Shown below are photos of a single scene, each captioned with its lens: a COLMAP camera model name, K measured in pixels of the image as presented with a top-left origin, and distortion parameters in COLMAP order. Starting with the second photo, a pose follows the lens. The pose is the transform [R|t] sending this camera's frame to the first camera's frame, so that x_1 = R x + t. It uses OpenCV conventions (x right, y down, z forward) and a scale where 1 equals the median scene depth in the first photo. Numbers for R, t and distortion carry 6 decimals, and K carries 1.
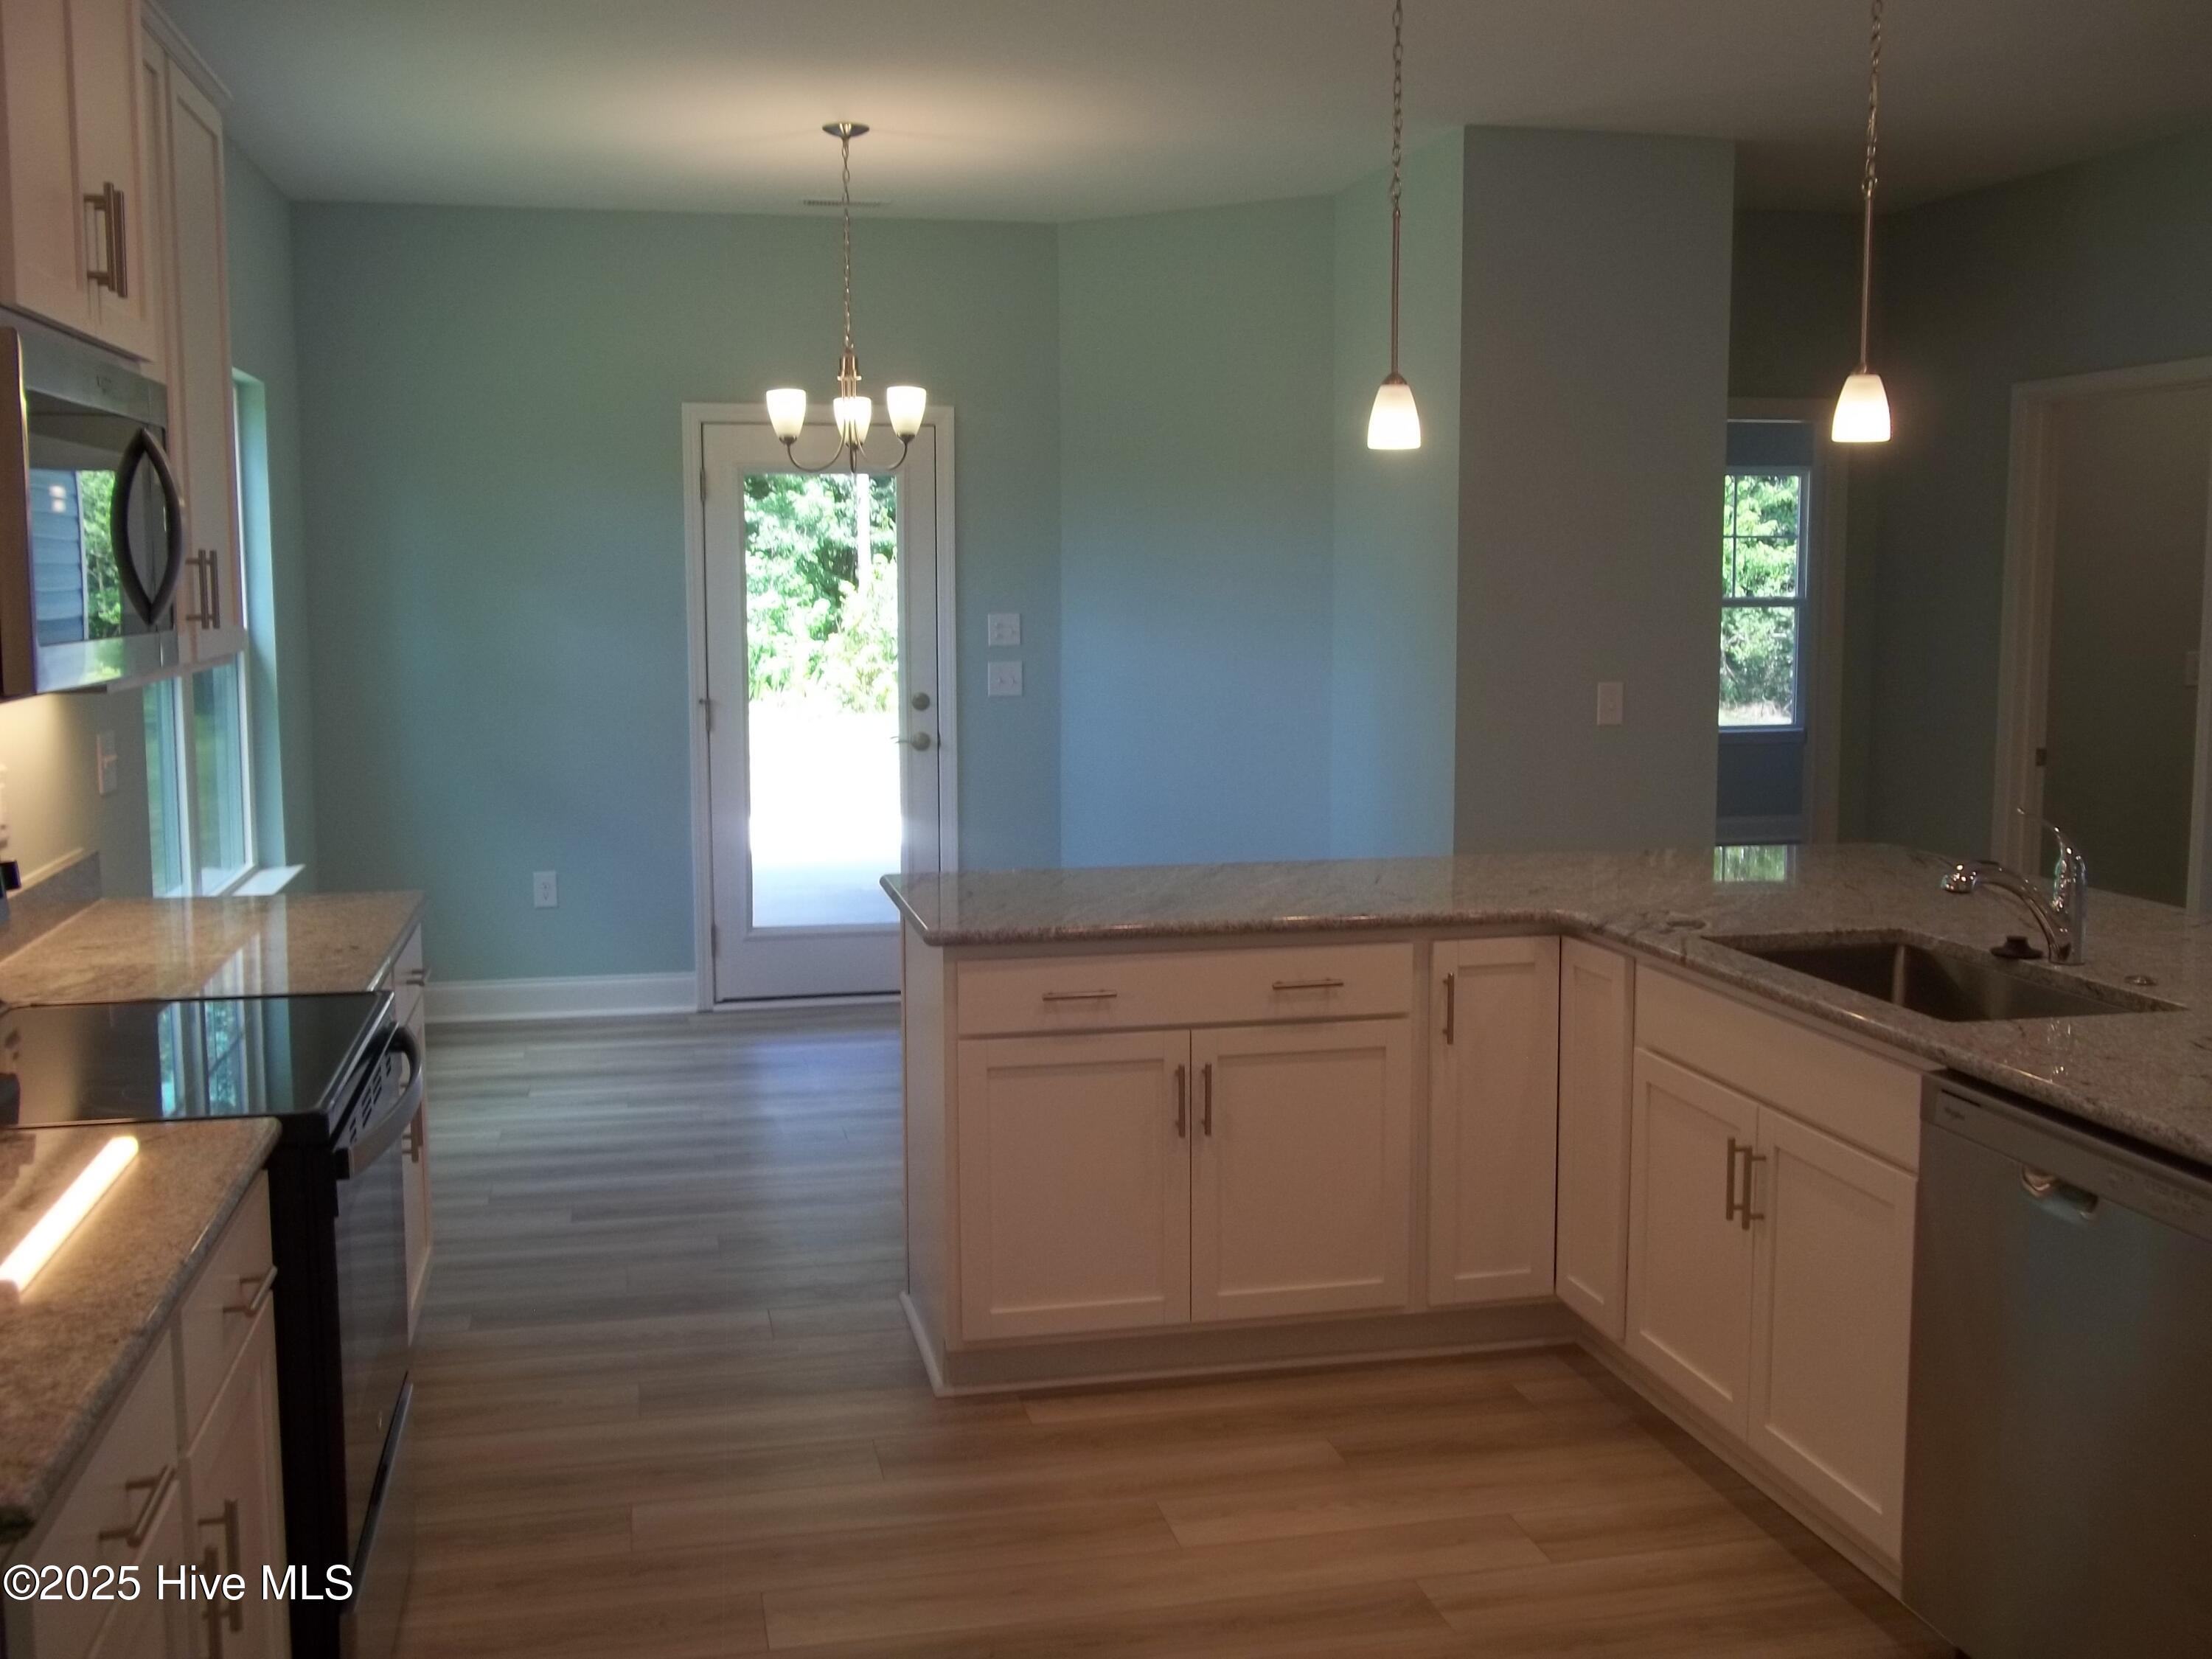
lens RADIAL K [[2130.3, 0, 1117.2], [0, 2130.3, 806.6], [0, 0, 1]] dist [-0.026628, 0.021630]
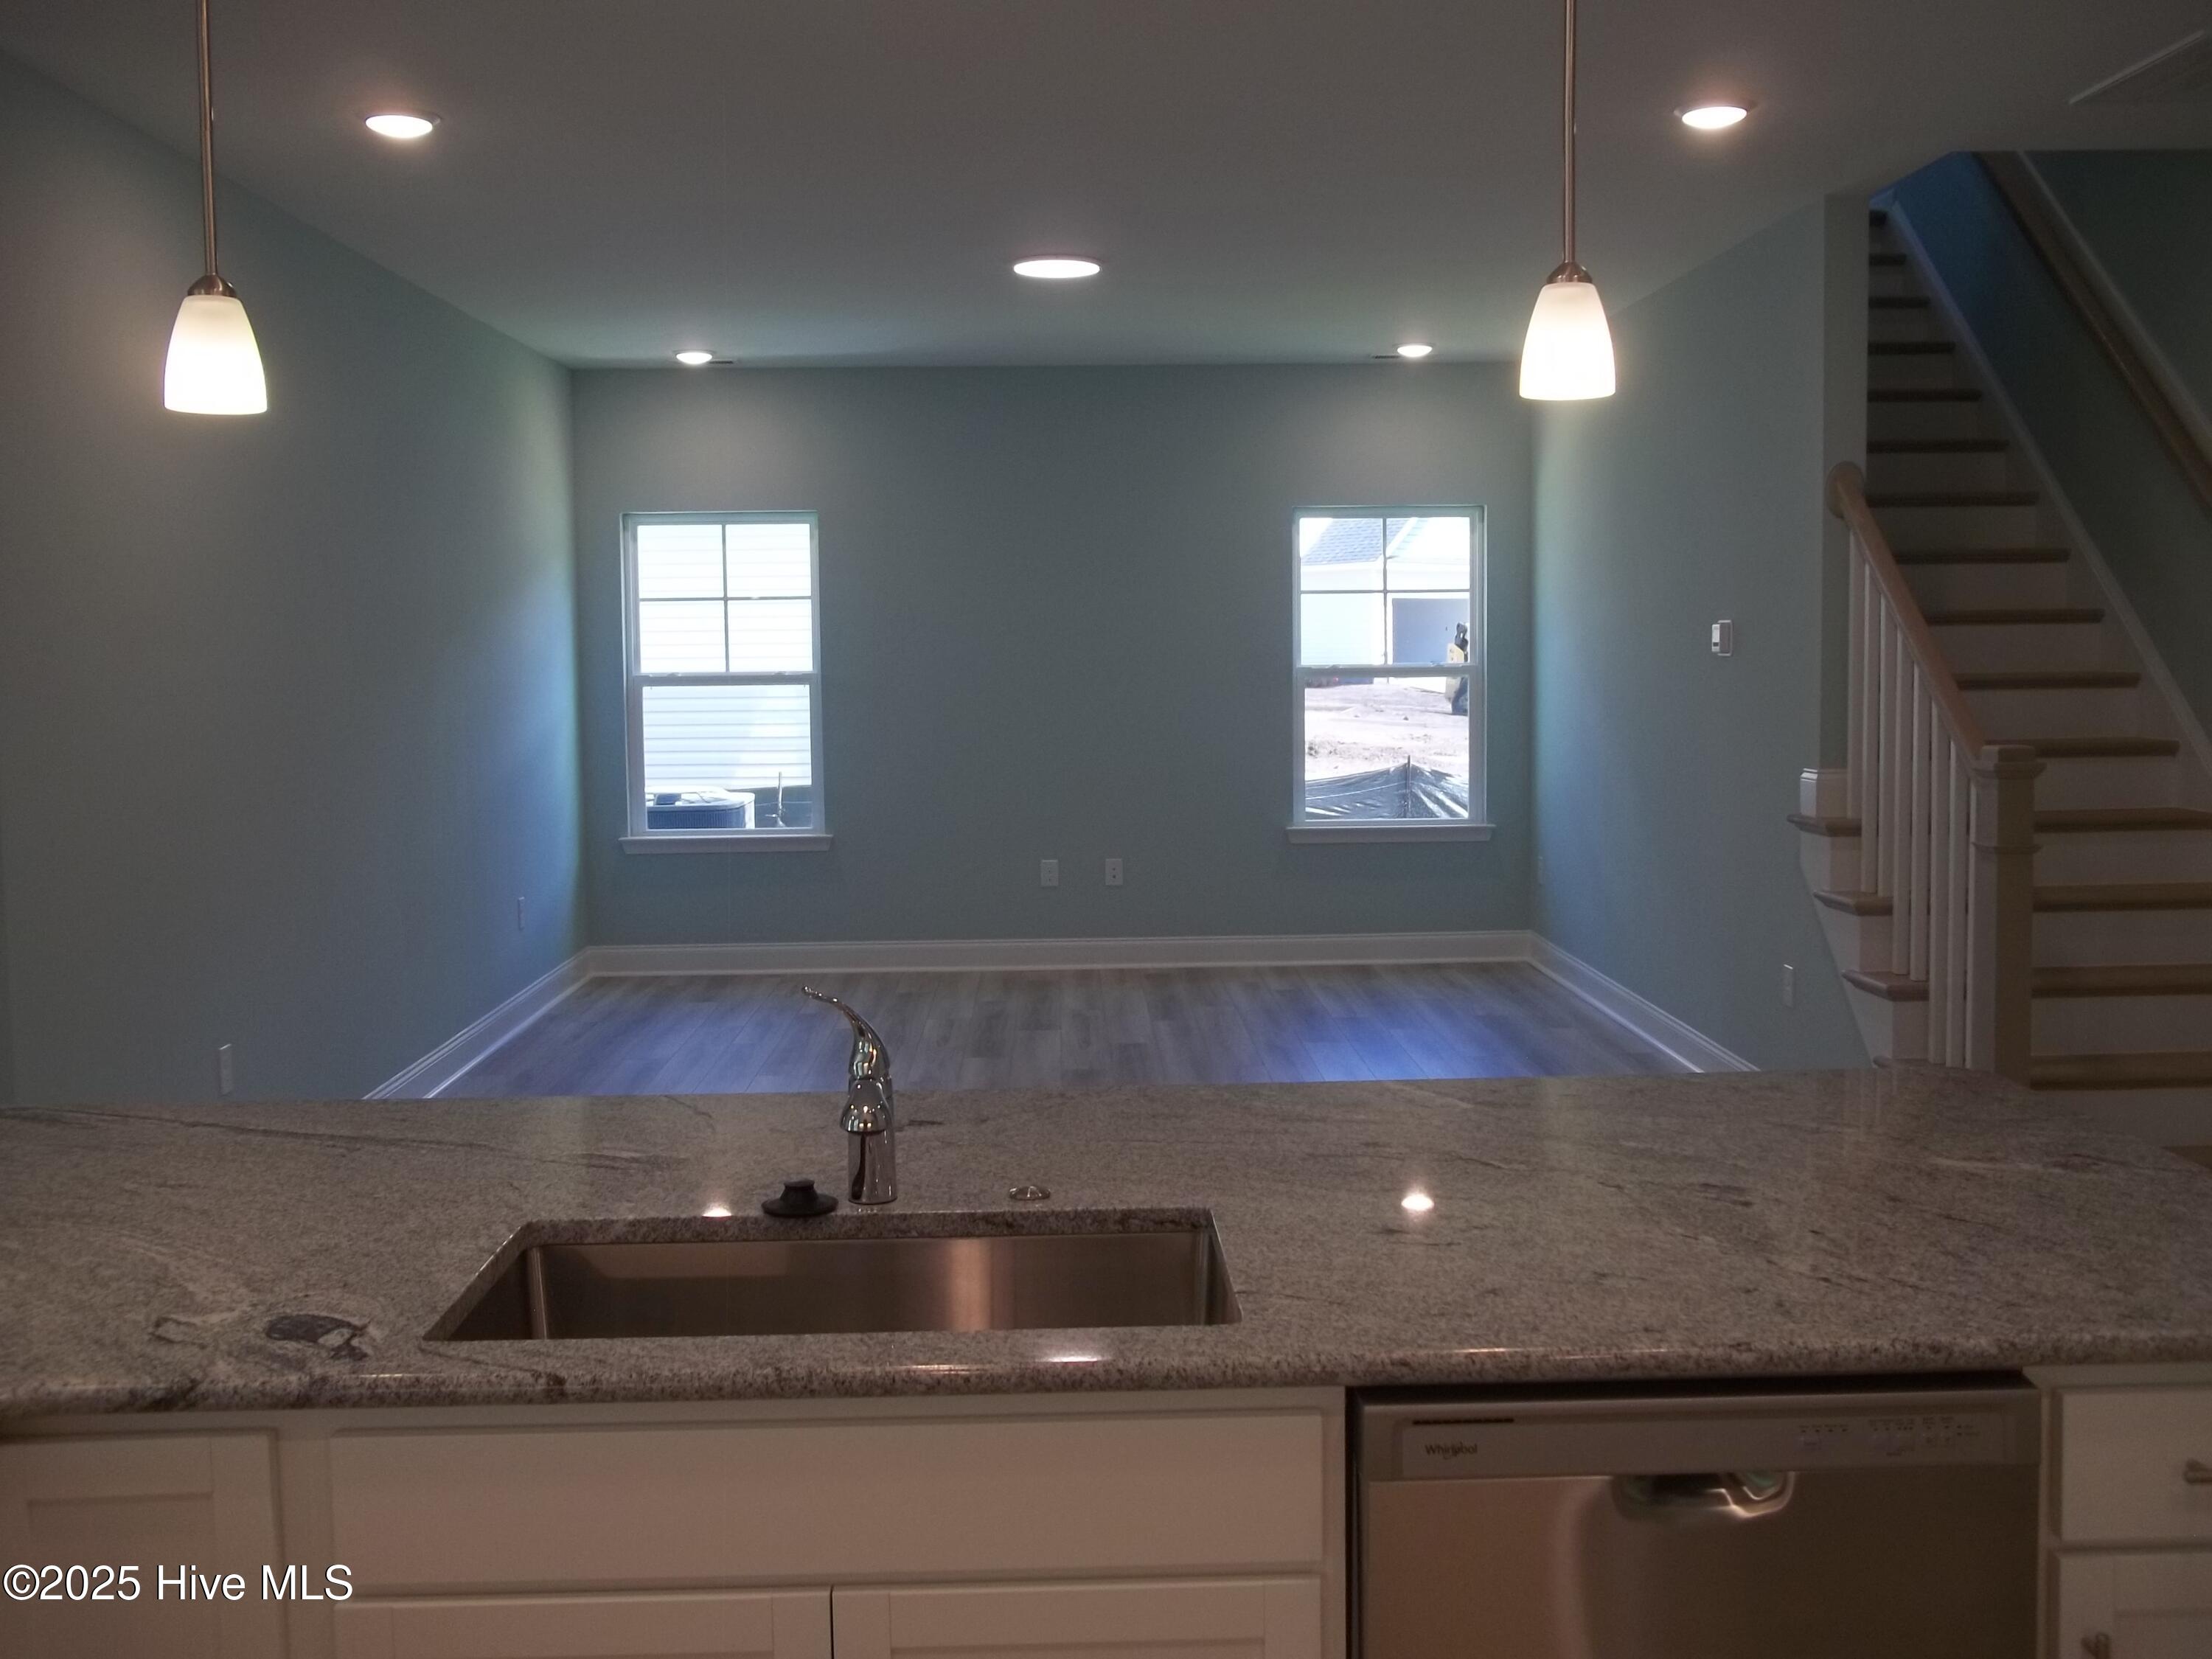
lens RADIAL K [[2130.3, 0, 1117.2], [0, 2130.3, 806.6], [0, 0, 1]] dist [-0.026628, 0.021630]
pose [[0.194905, -0.085731, 0.977068, -0.234209], [0.122433, 0.990508, 0.062487, -0.099163], [-0.973151, 0.107446, 0.203551, 0.901761]]
